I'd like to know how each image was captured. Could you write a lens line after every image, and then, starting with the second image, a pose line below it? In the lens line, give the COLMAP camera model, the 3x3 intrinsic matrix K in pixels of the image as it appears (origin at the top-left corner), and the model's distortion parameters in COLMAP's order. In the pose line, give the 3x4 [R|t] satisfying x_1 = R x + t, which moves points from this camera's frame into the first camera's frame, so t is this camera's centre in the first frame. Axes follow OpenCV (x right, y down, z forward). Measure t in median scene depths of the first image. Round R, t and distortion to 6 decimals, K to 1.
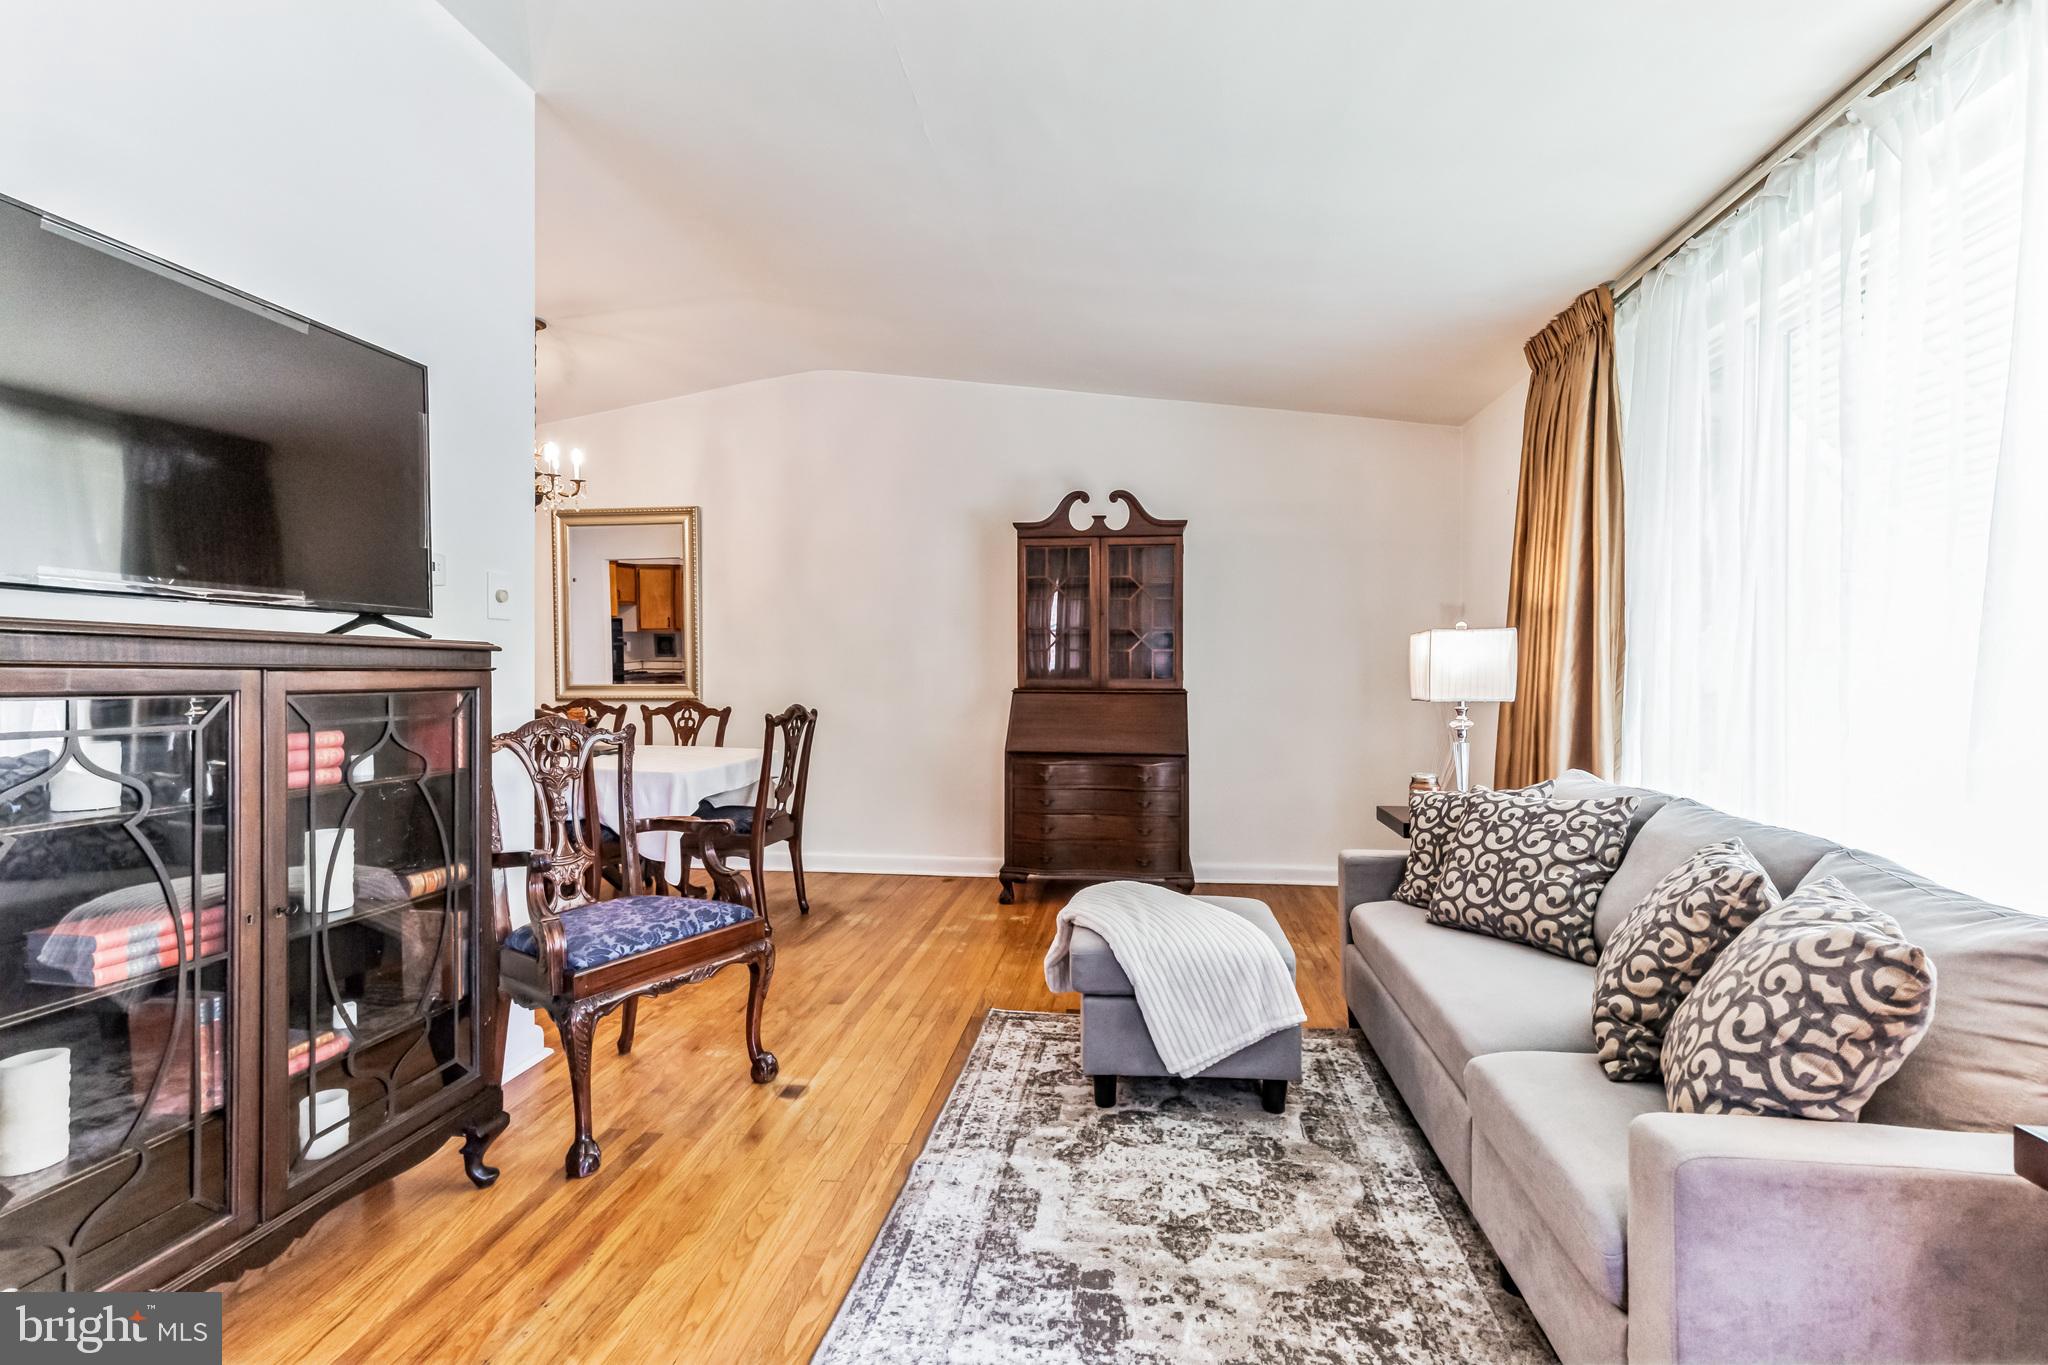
lens RADIAL K [[923.9, 0, 1036.7], [0, 923.9, 671.6], [0, 0, 1]] dist [0.001874, -0.000521]
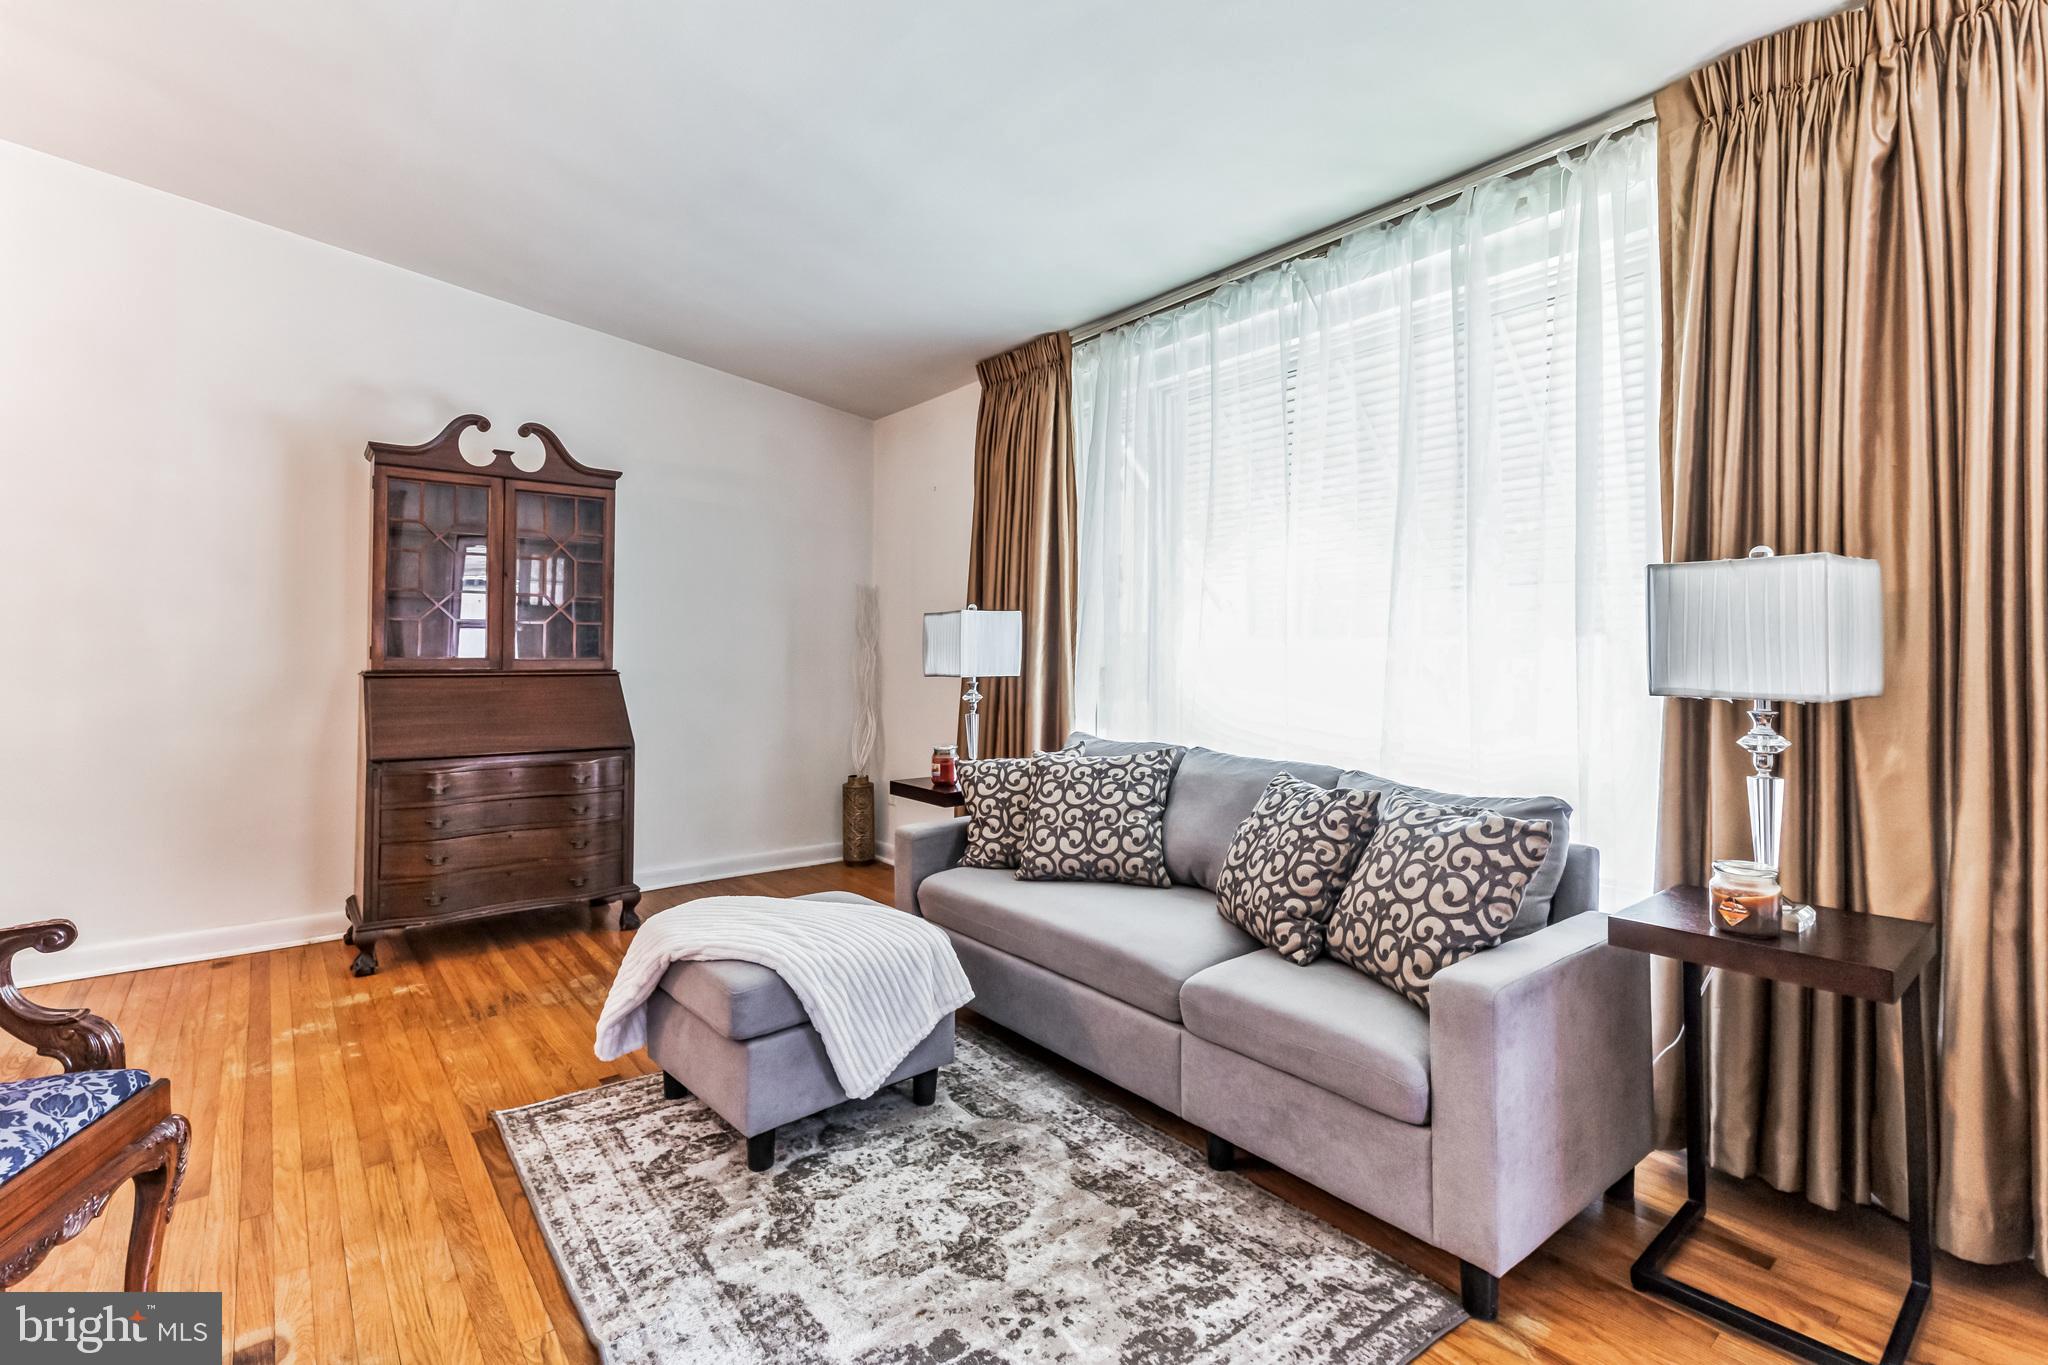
lens RADIAL K [[943.9, 0, 1028.0], [0, 943.9, 630.4], [0, 0, 1]] dist [0.008915, -0.001049]
pose [[0.694181, 0.016099, 0.719621, -0.417937], [-0.001421, 0.999779, -0.020997, 0.001853], [-0.719799, 0.013553, 0.694050, 0.246564]]
